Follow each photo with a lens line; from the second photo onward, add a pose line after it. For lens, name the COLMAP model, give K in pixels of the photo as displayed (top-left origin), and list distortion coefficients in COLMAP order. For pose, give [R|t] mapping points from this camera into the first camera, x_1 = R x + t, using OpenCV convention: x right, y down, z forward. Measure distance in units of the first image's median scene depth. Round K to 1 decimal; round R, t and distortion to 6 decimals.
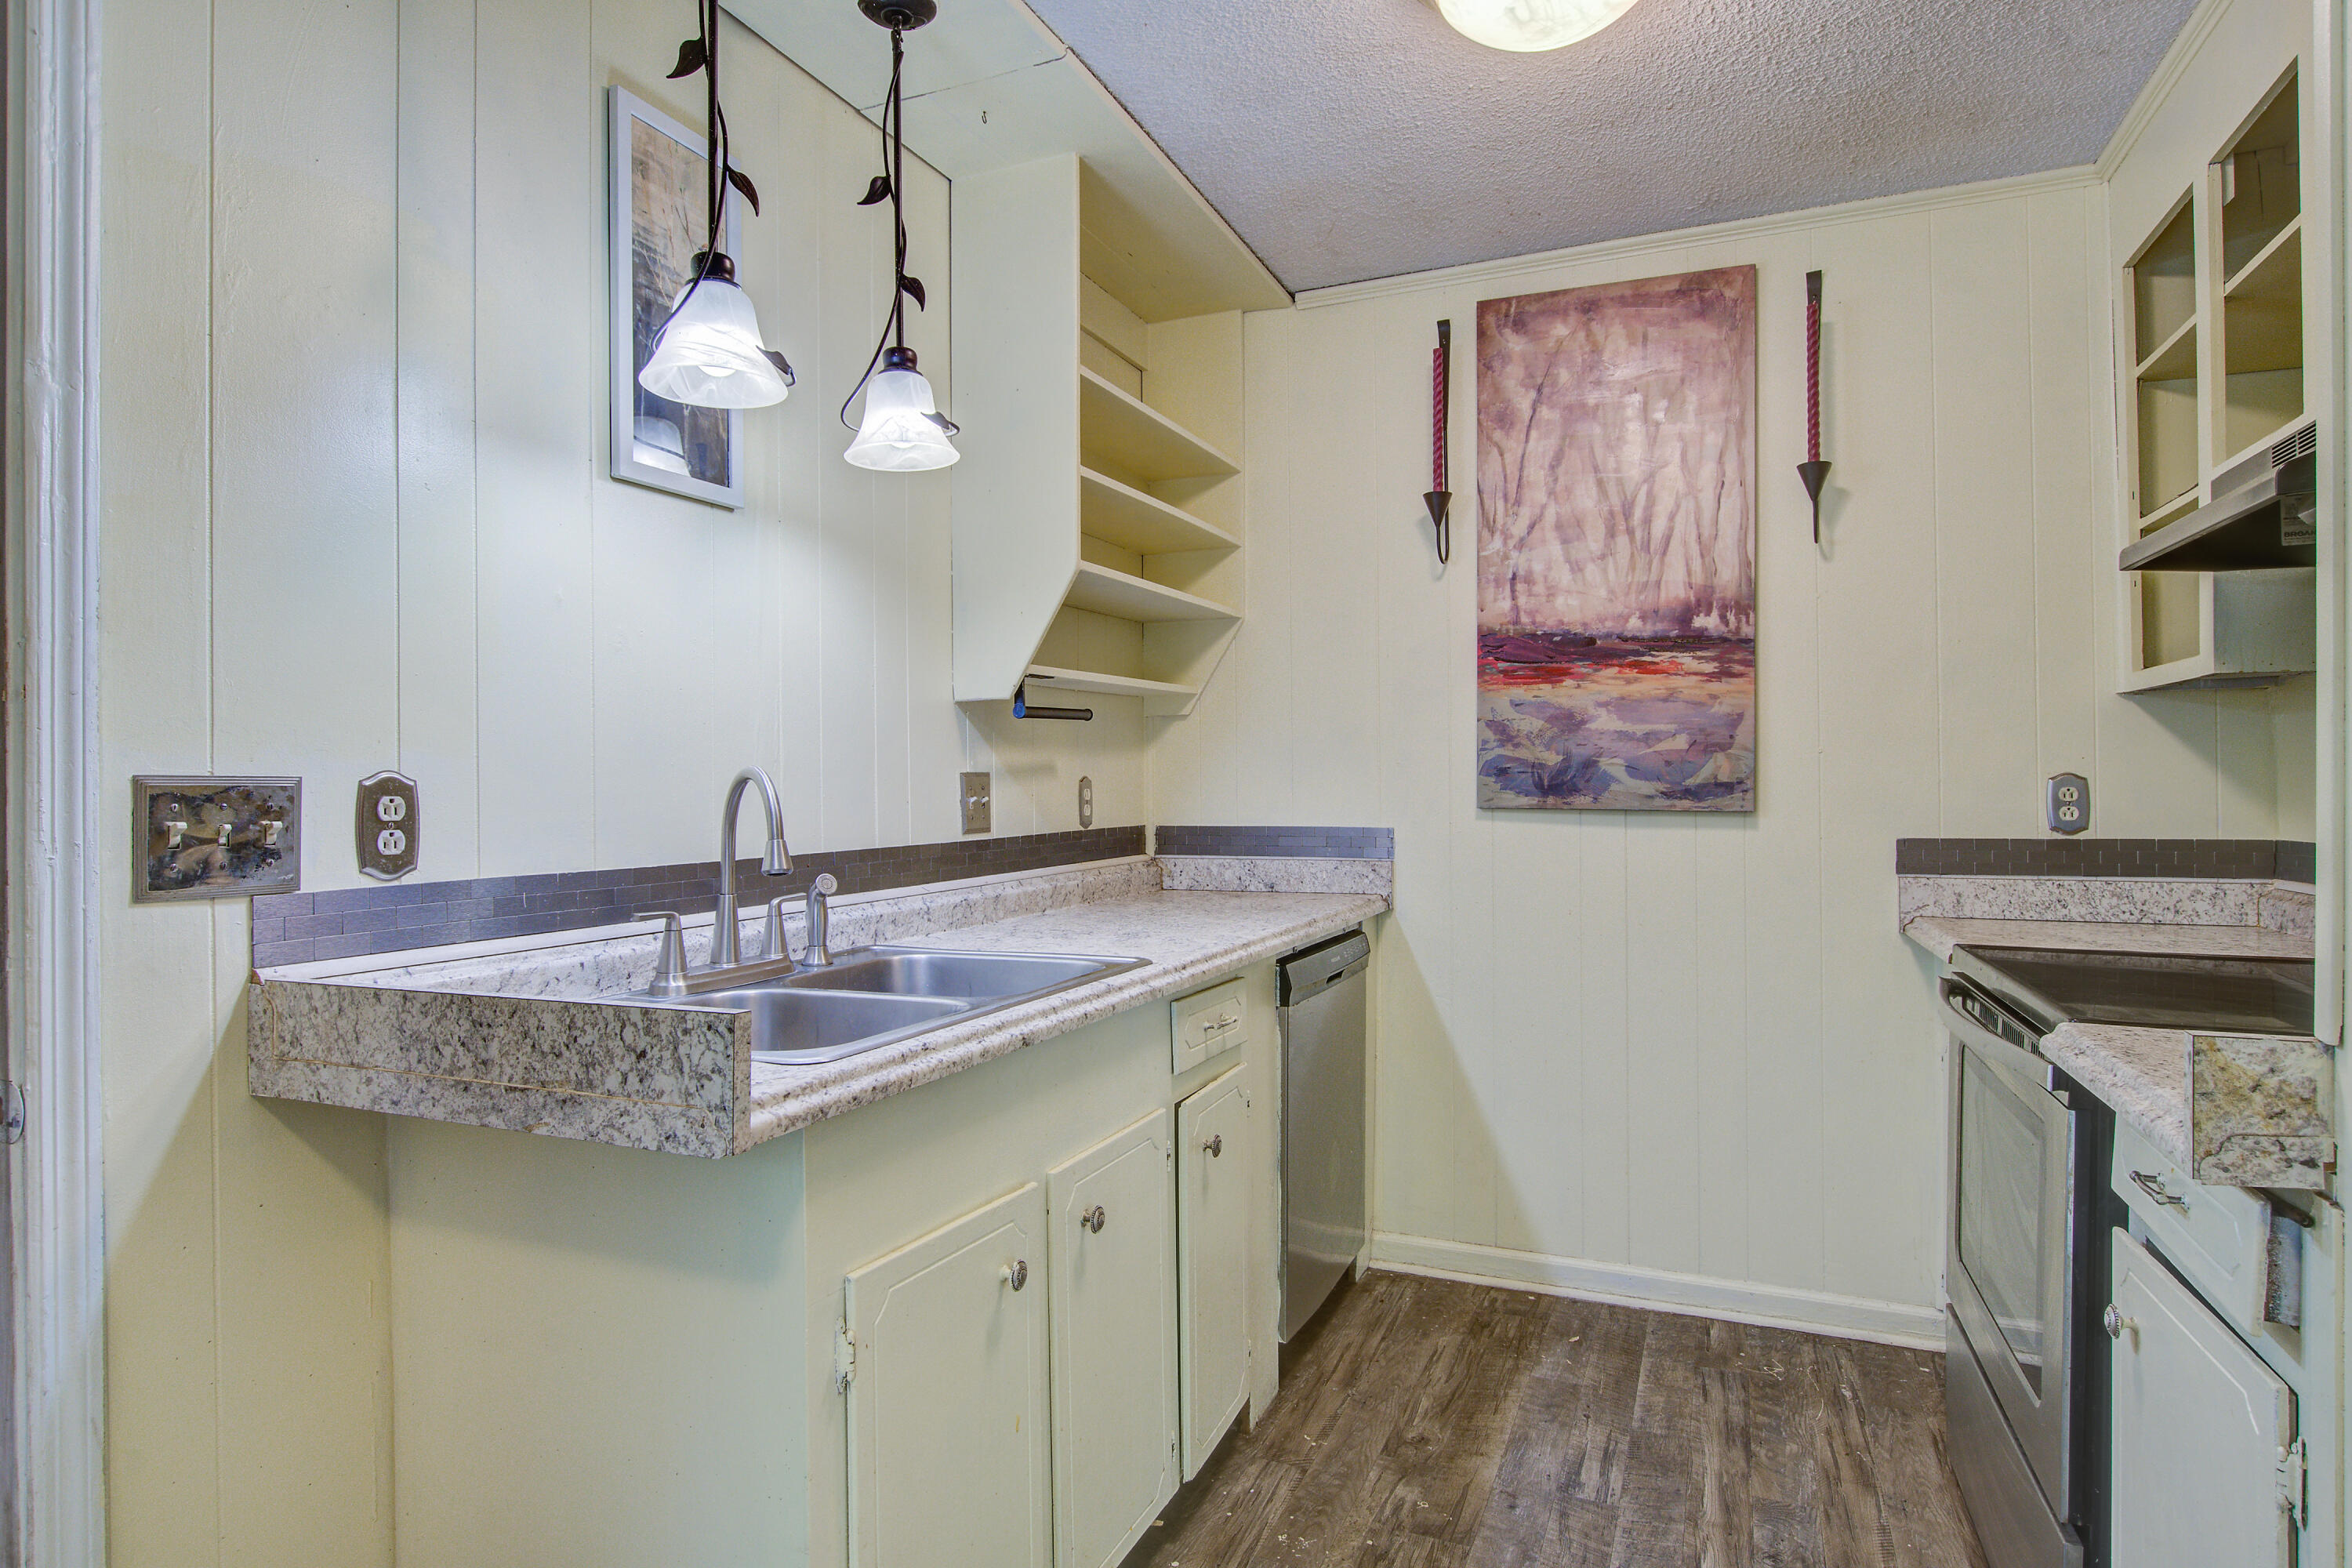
lens RADIAL K [[1281.7, 0, 1176.6], [0, 1281.7, 781.8], [0, 0, 1]] dist [0.001144, 0.000093]
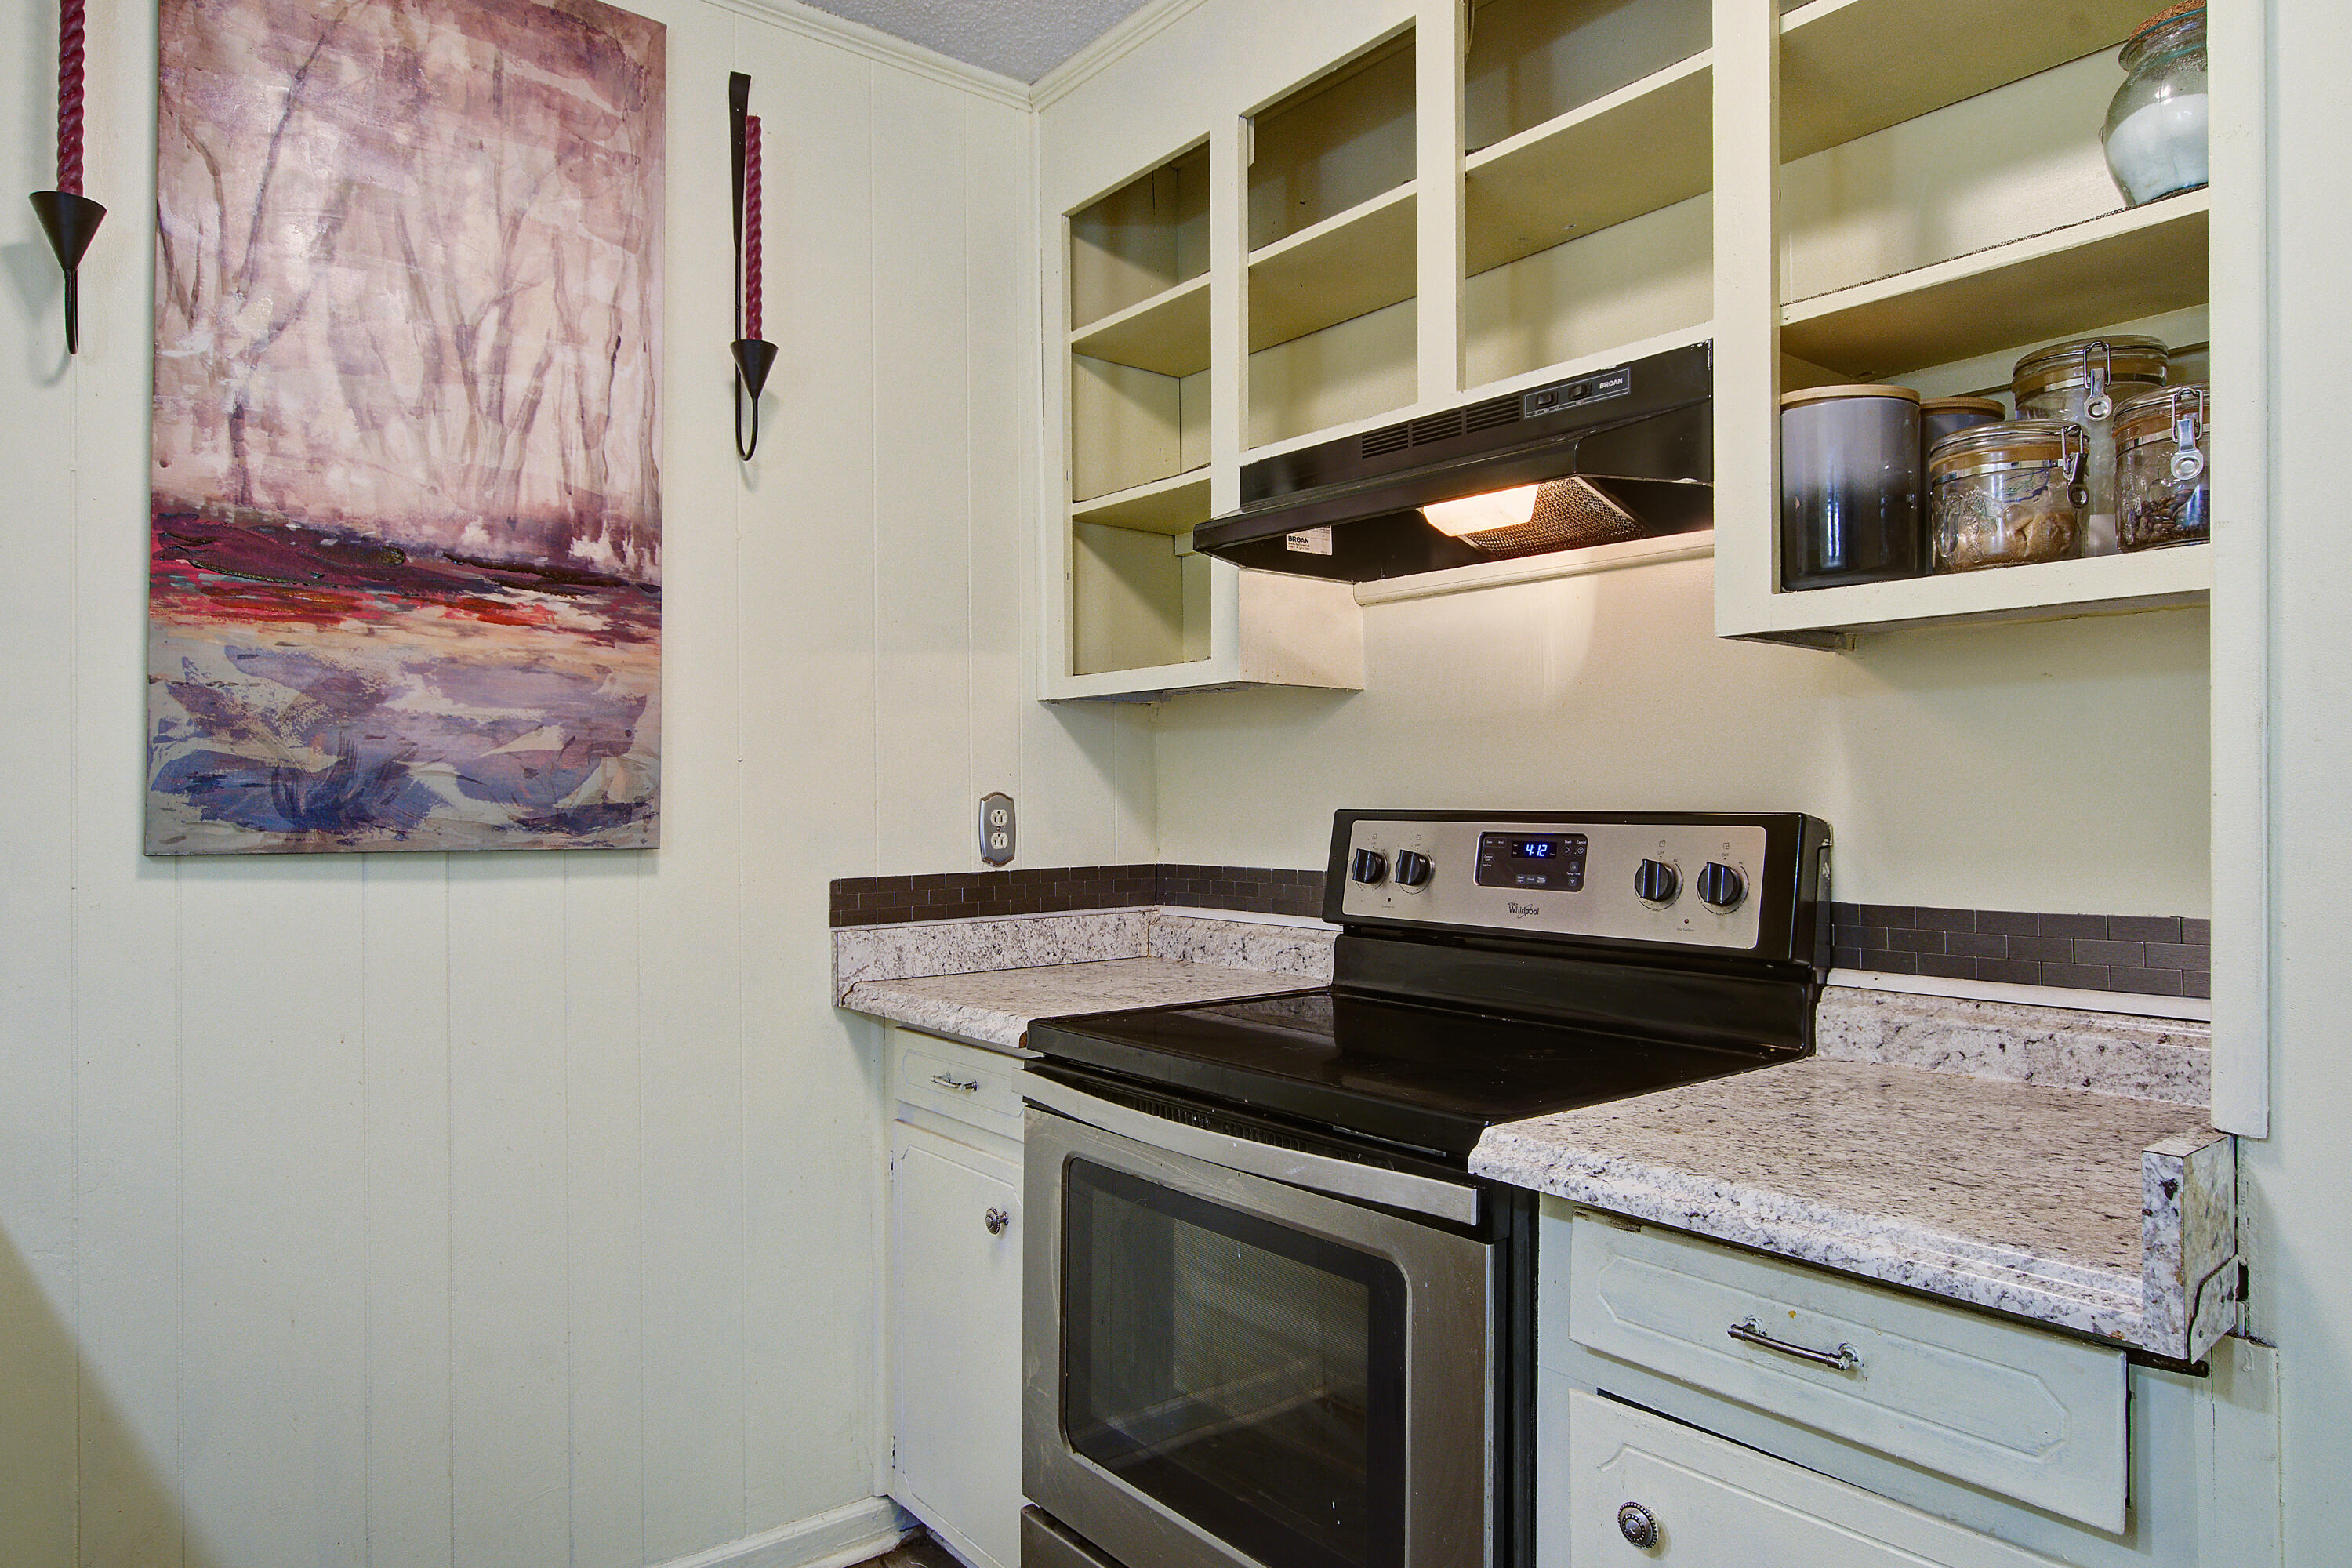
lens RADIAL K [[1454.1, 0, 1176.6], [0, 1454.1, 781.7], [0, 0, 1]] dist [-0.006341, 0.007599]
pose [[0.478913, 0.012850, 0.877768, -0.075693], [0.000554, 0.999888, -0.014940, 0.000257], [-0.877862, 0.007641, 0.478852, 0.396844]]
